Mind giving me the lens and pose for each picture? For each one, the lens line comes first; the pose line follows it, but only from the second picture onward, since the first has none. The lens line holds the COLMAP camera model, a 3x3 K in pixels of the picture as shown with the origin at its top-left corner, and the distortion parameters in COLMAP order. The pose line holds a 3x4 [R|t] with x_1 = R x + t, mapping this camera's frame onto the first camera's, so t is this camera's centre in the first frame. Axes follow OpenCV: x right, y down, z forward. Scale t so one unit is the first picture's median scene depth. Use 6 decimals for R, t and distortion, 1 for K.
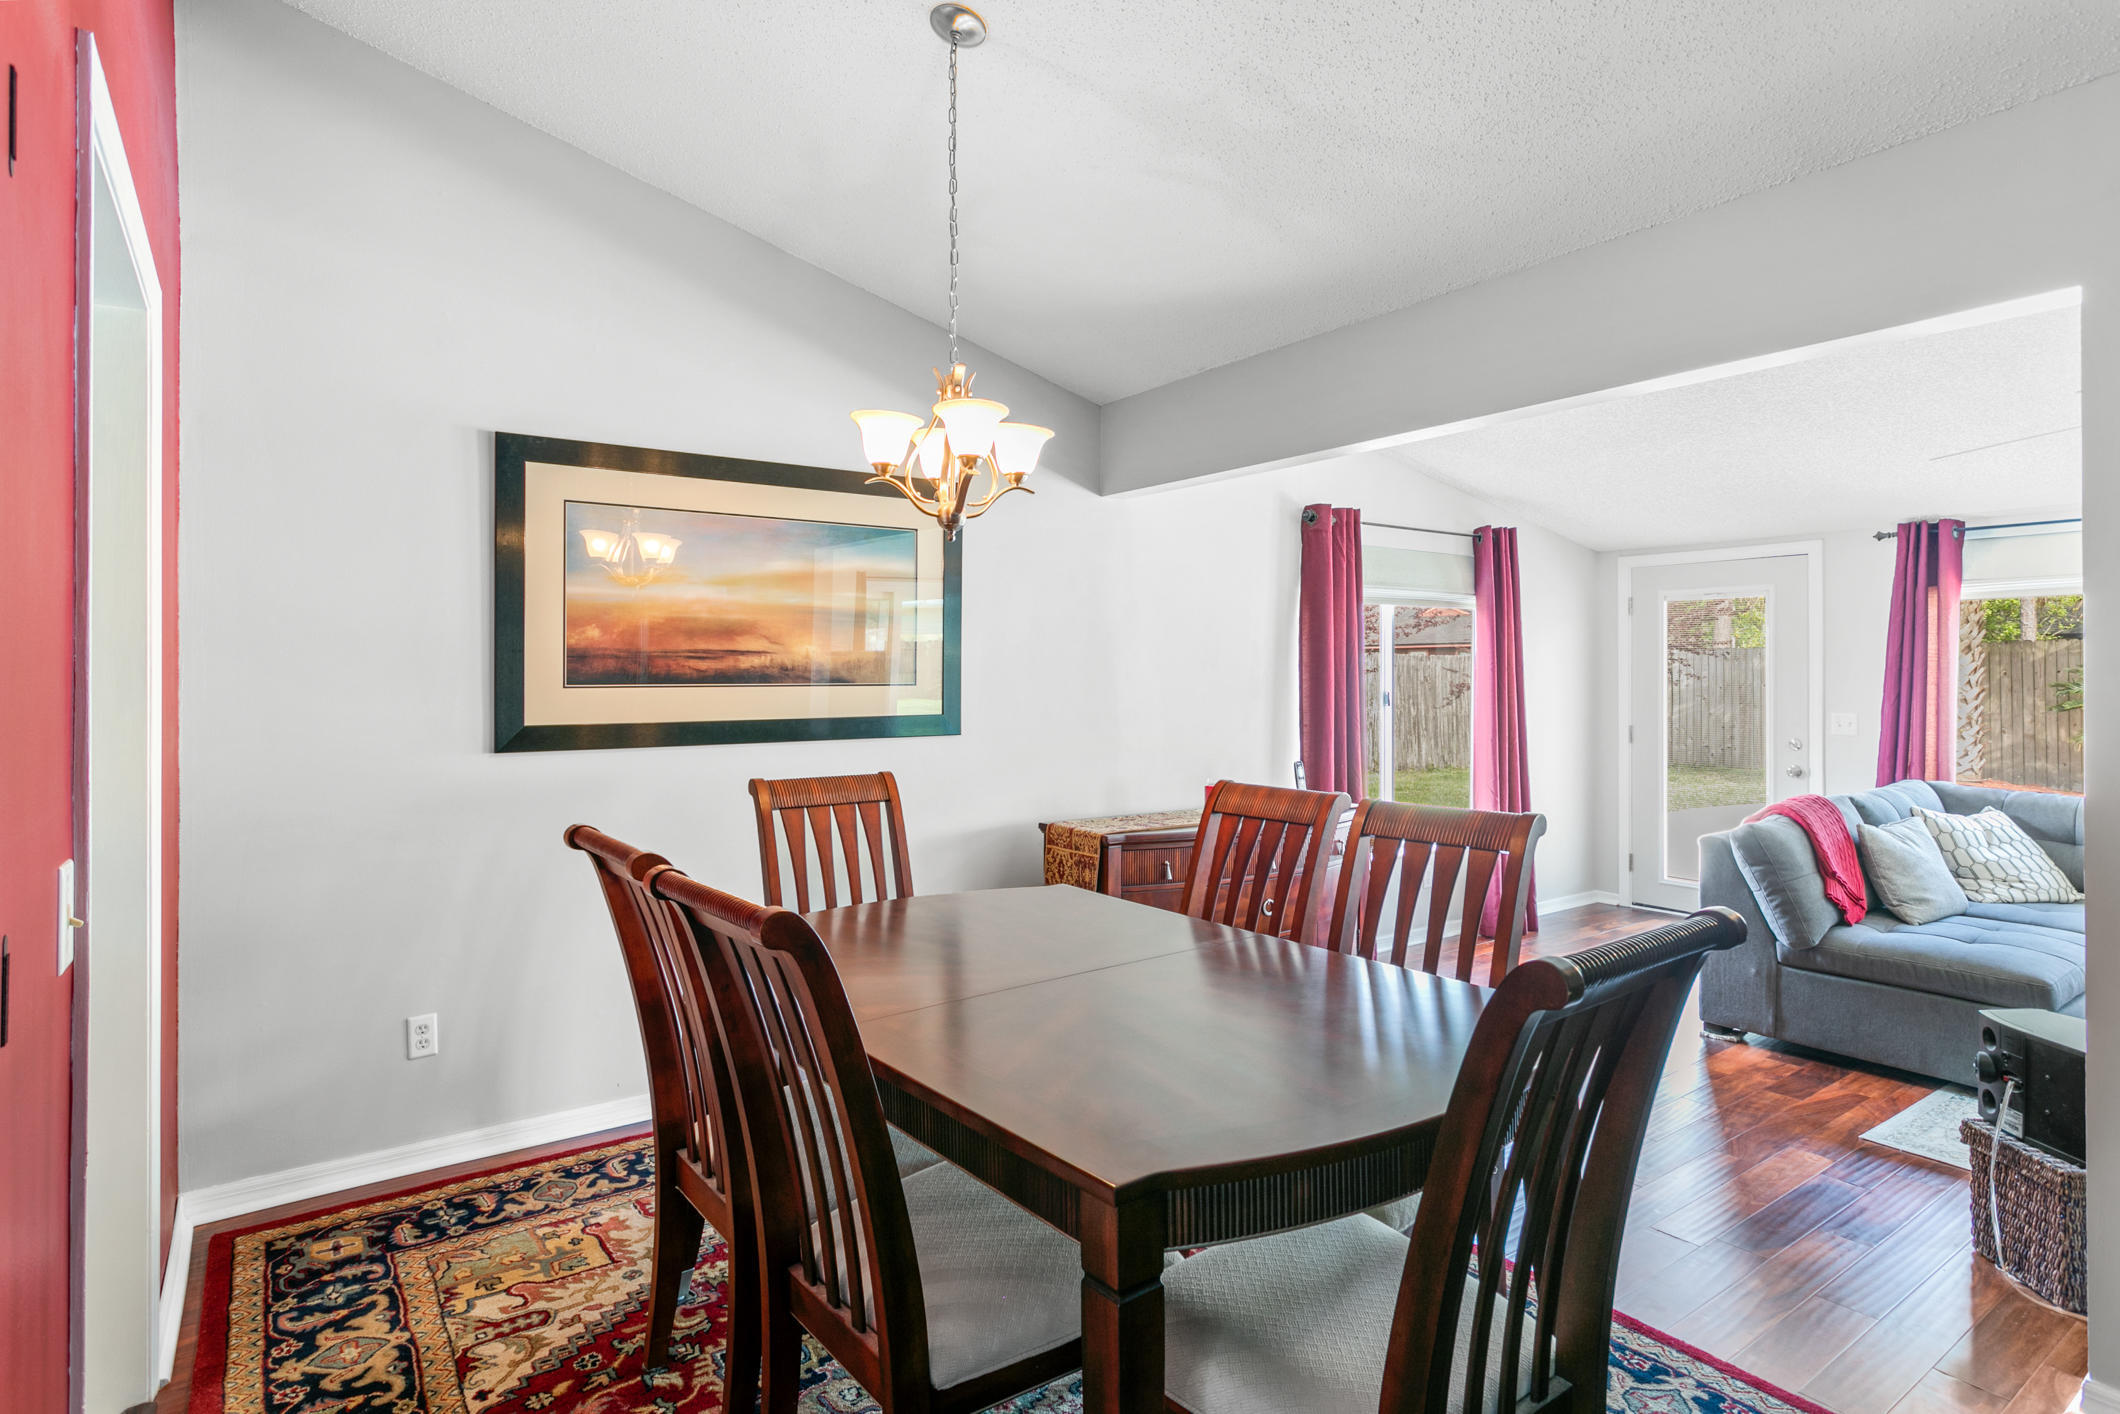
lens RADIAL K [[1110.7, 0, 1058.2], [0, 1110.7, 657.8], [0, 0, 1]] dist [-0.004316, 0.003050]
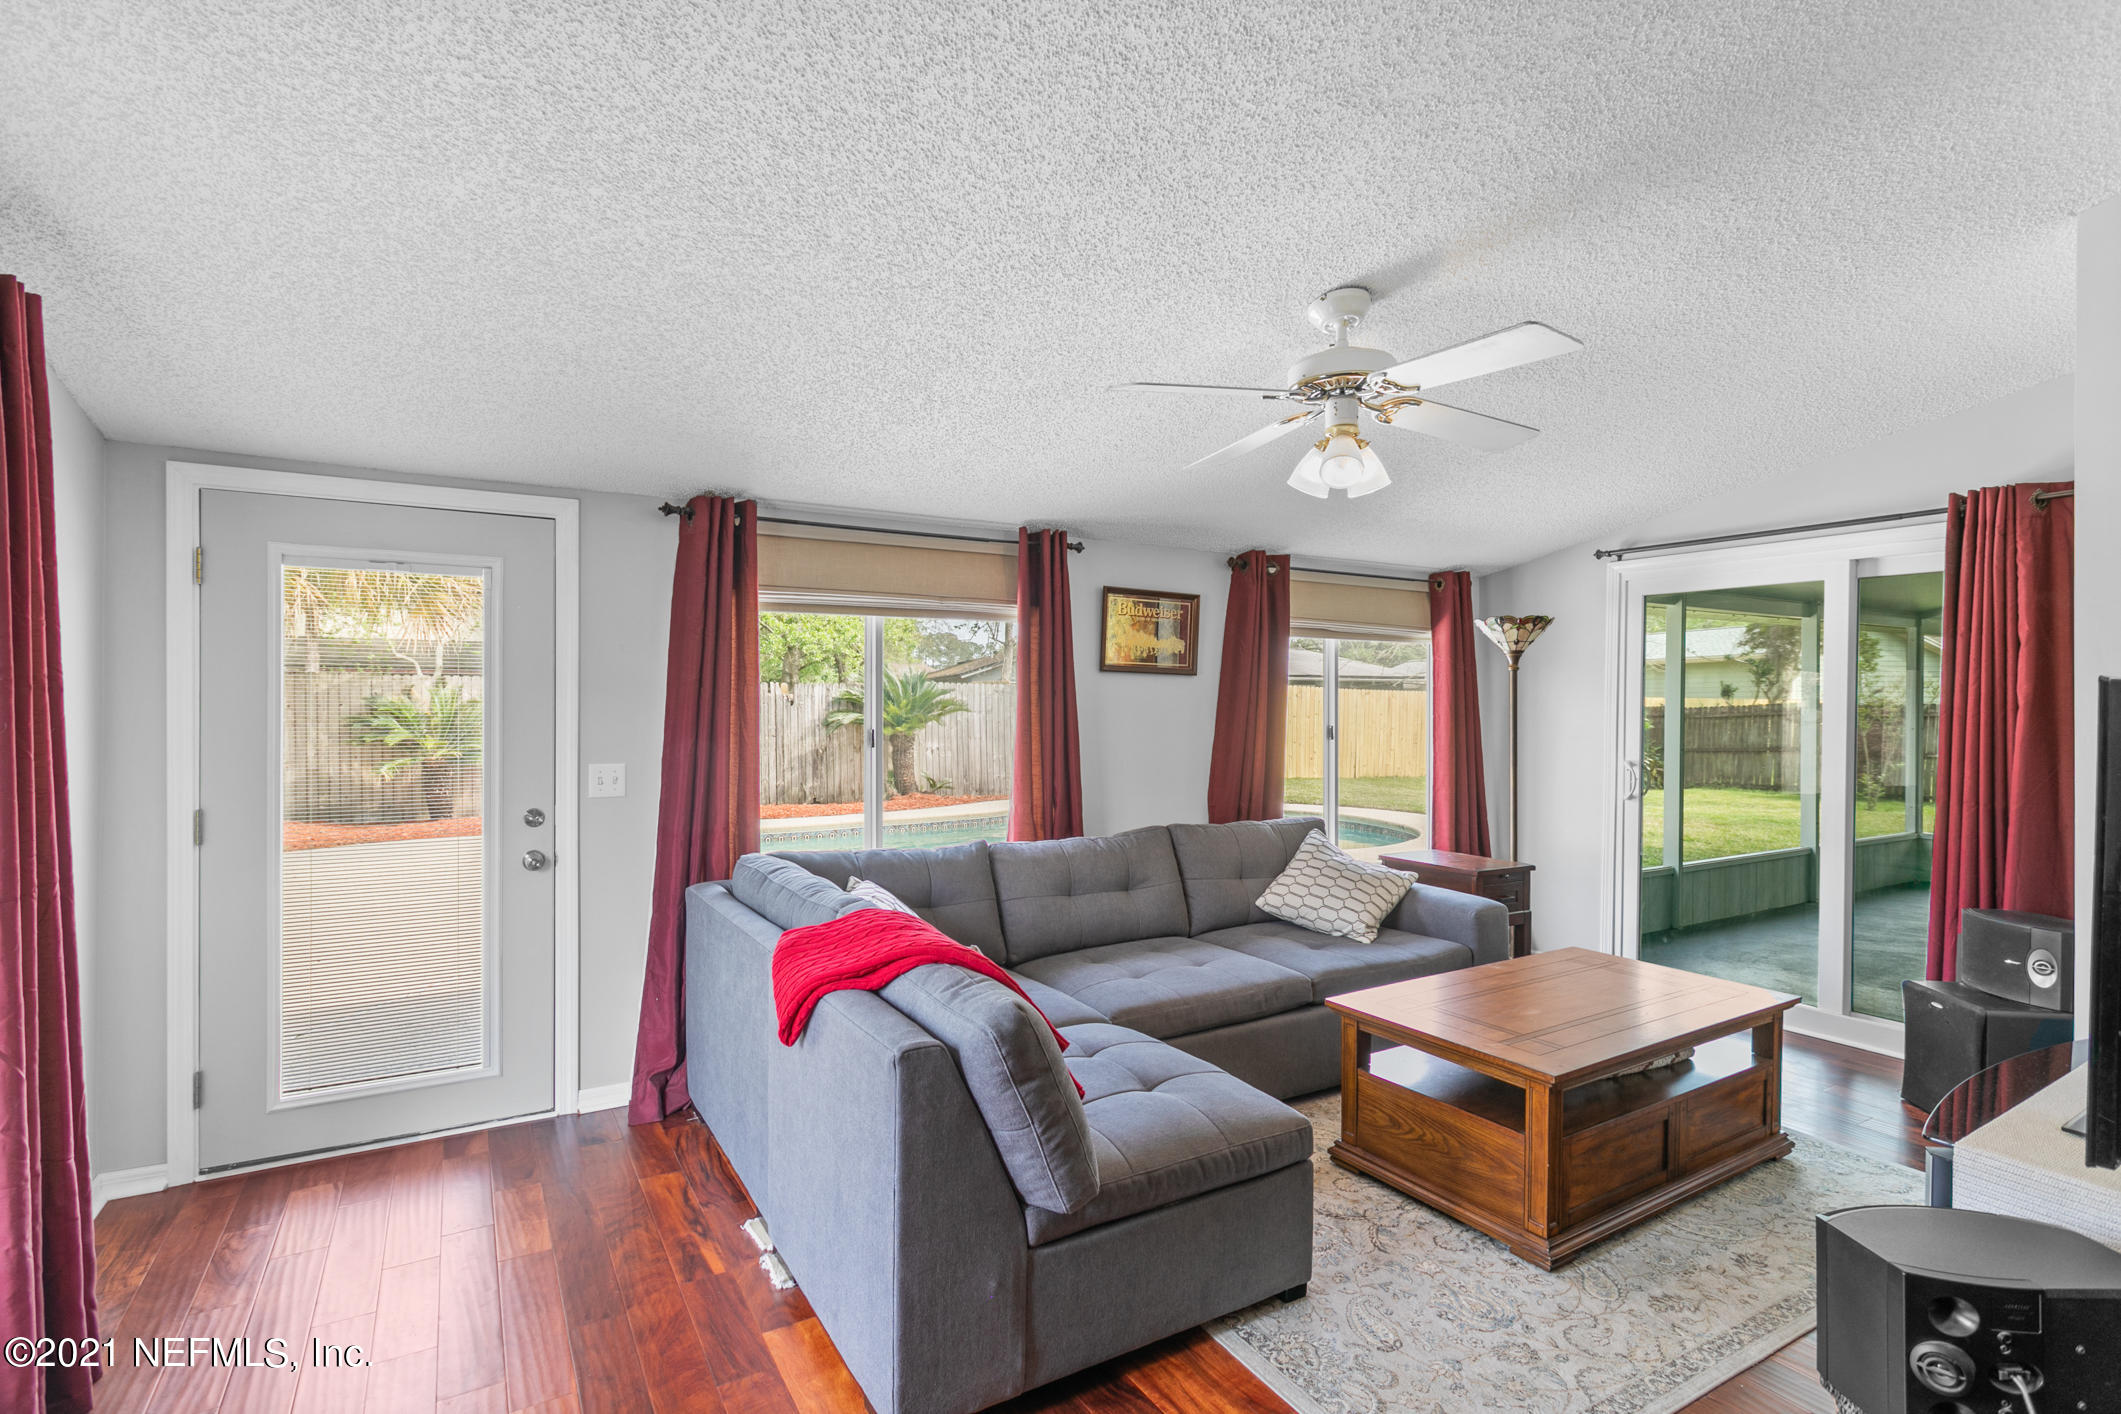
lens RADIAL K [[1025.7, 0, 1080.0], [0, 1025.7, 710.4], [0, 0, 1]] dist [-0.000611, 0.001063]
pose [[0.087682, -0.003166, 0.996144, 0.125238], [-0.014758, 0.999881, 0.004476, 0.011447], [-0.996039, -0.015094, 0.087624, 0.722267]]
